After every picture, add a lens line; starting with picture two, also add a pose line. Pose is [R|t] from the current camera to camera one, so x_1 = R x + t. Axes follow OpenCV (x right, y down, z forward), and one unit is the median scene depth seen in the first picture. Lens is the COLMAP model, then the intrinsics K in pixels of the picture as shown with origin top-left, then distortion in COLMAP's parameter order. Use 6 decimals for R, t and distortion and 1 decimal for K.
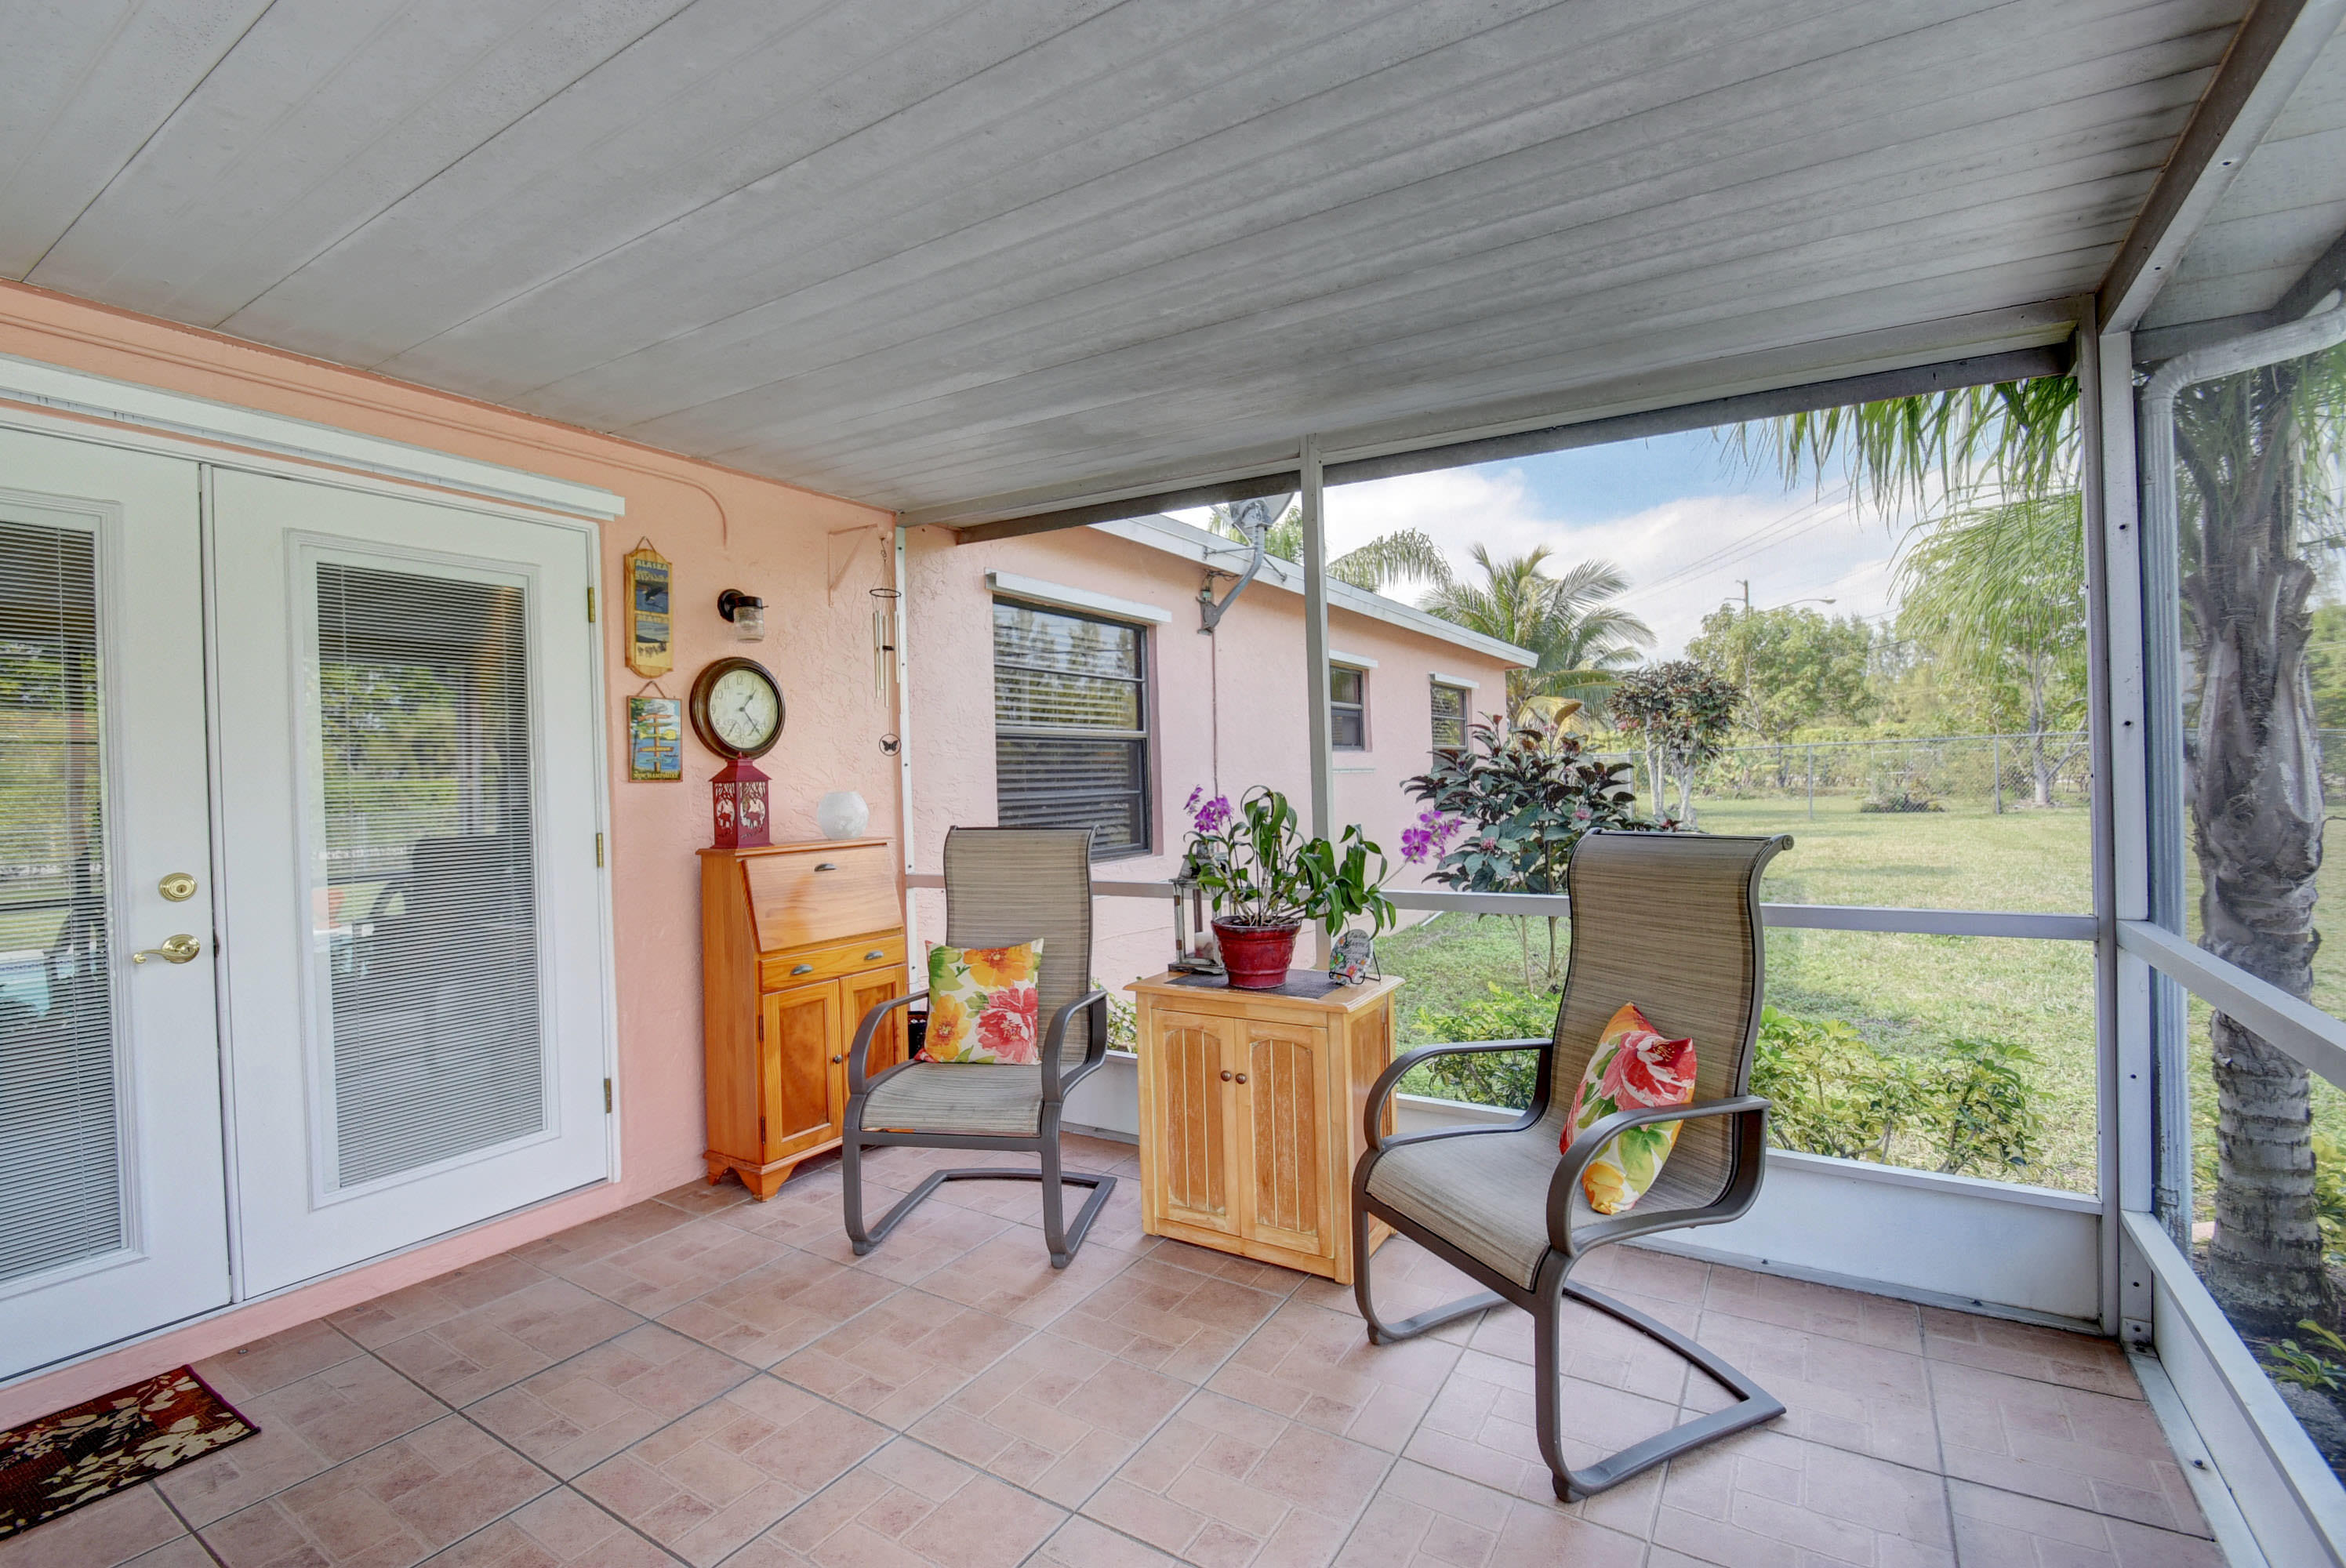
lens RADIAL K [[1028.4, 0, 1168.0], [0, 1028.4, 779.0], [0, 0, 1]] dist [0.001066, -0.009040]
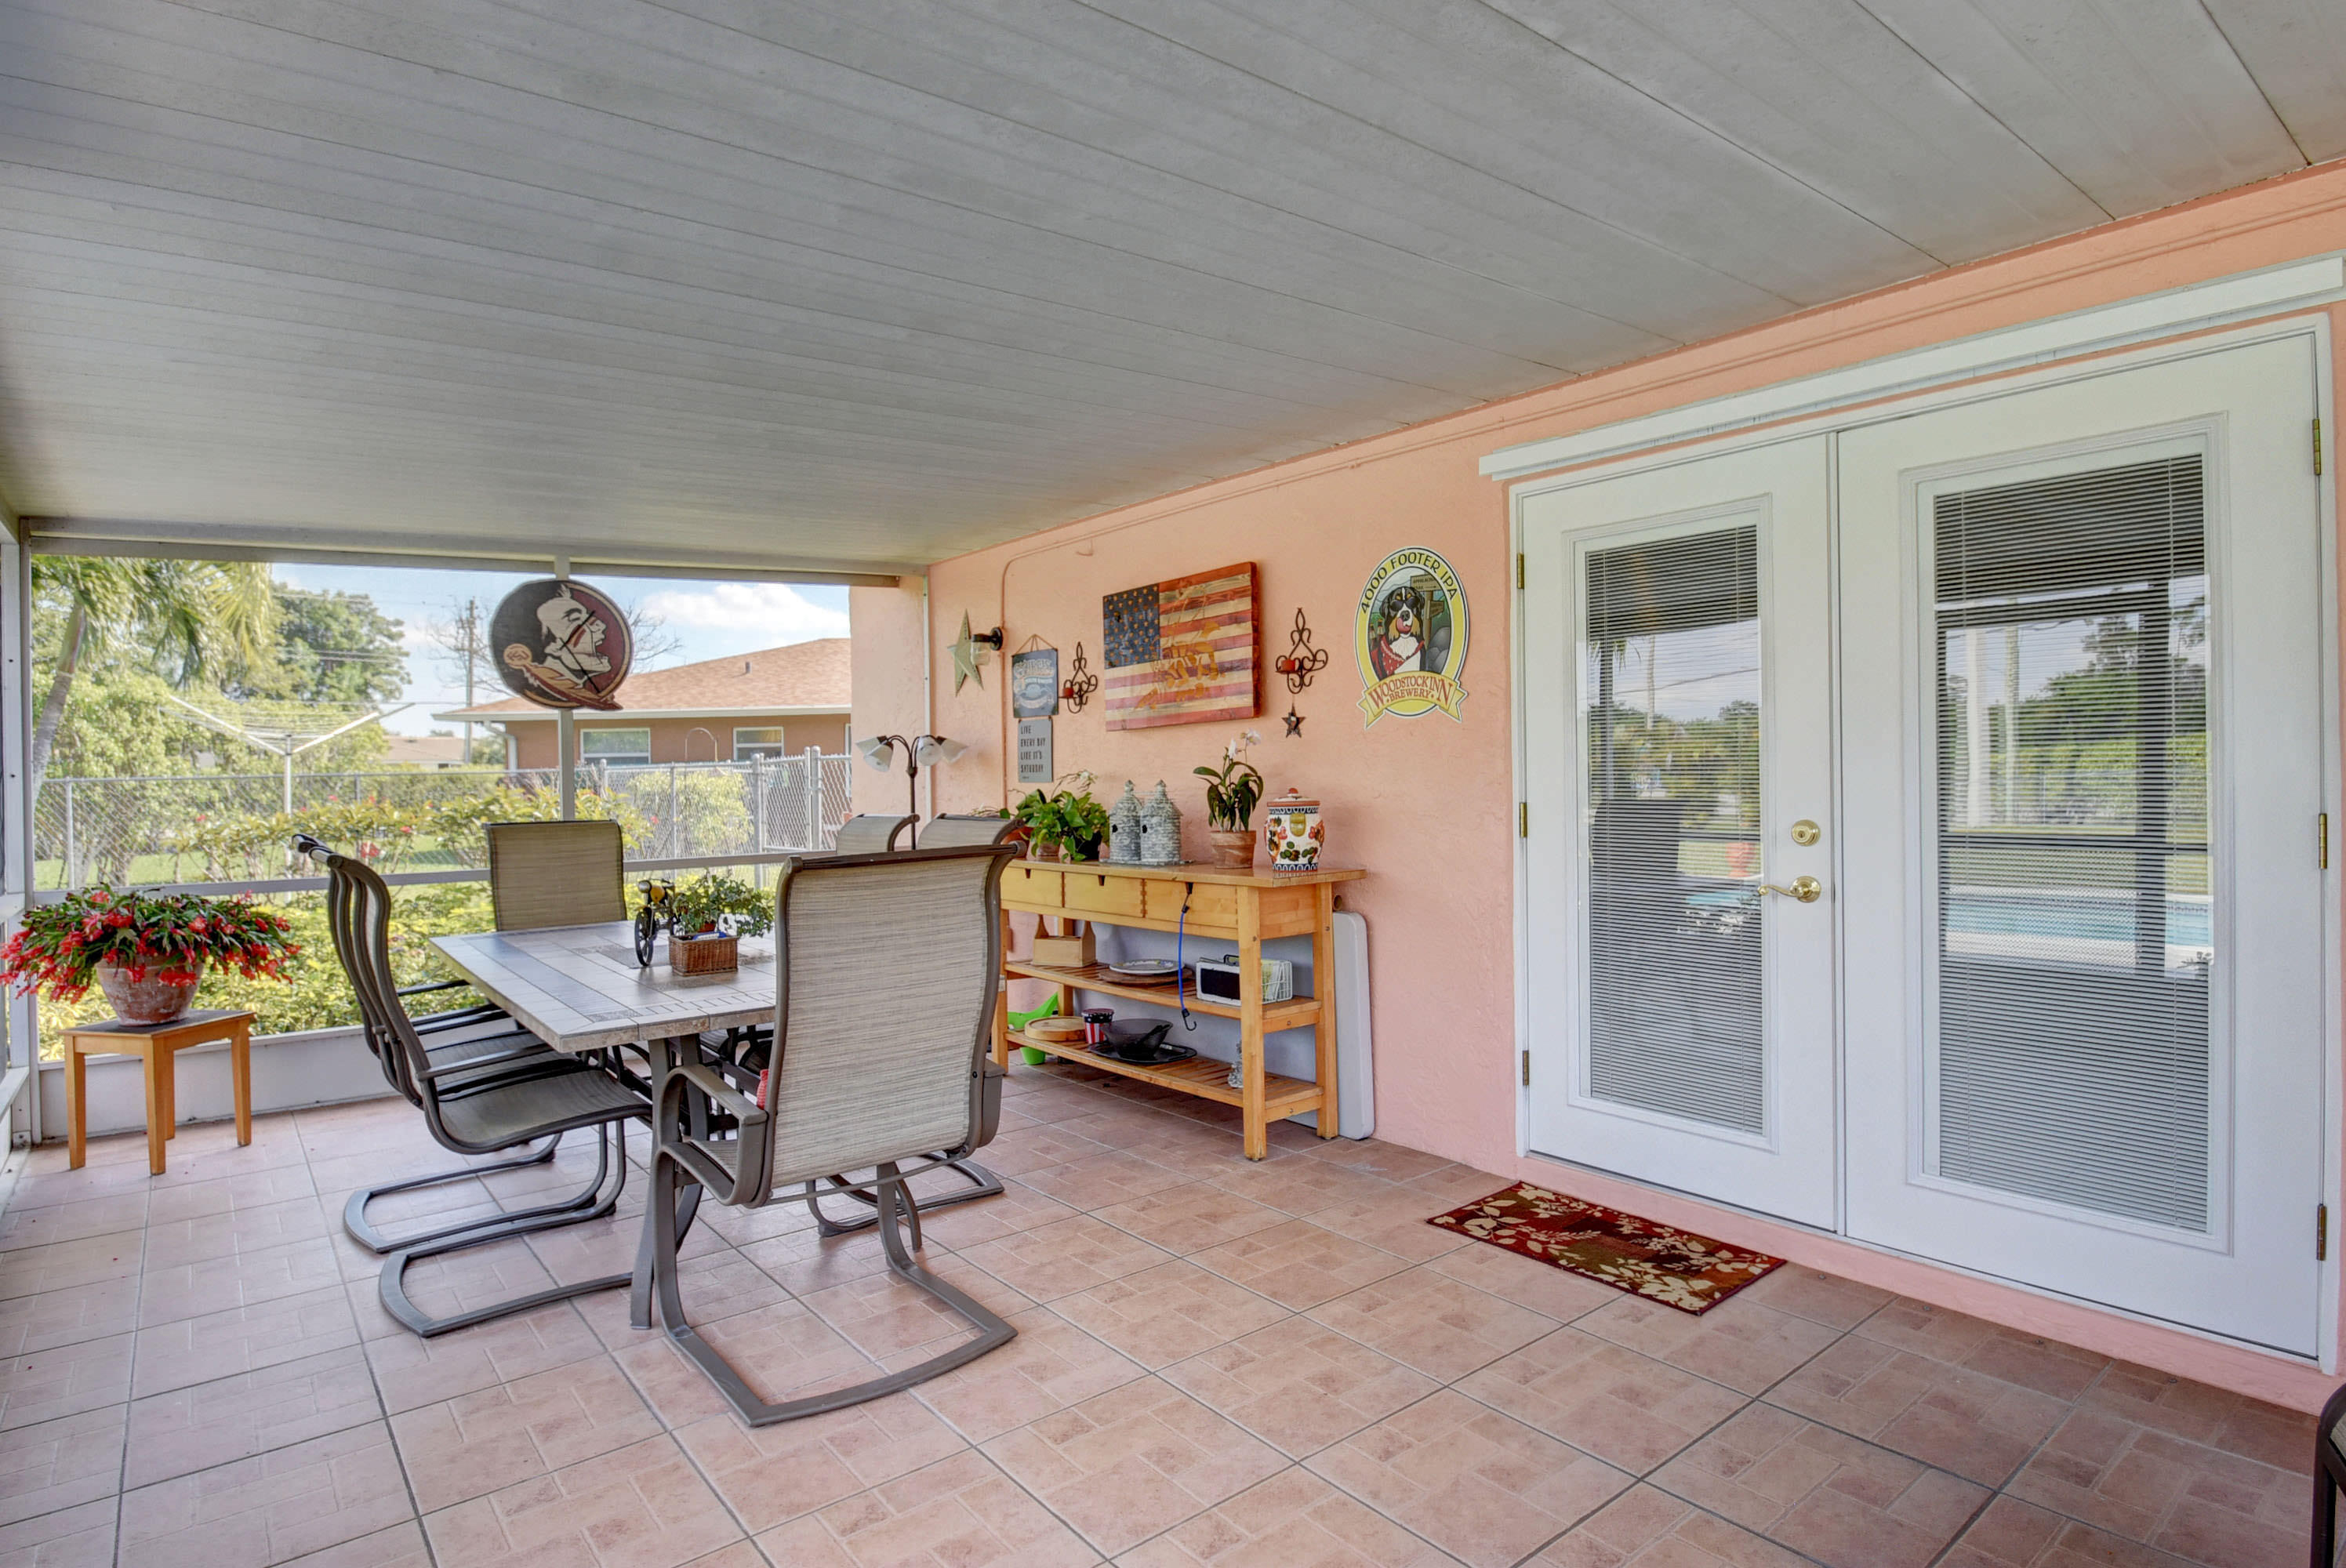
lens RADIAL K [[1228.1, 0, 1163.8], [0, 1228.1, 783.1], [0, 0, 1]] dist [-0.019483, -0.003388]
pose [[-0.318935, 0.044175, -0.946747, 0.519066], [0.021923, 0.998990, 0.039227, -0.014683], [0.947523, -0.008245, -0.319581, 0.820234]]
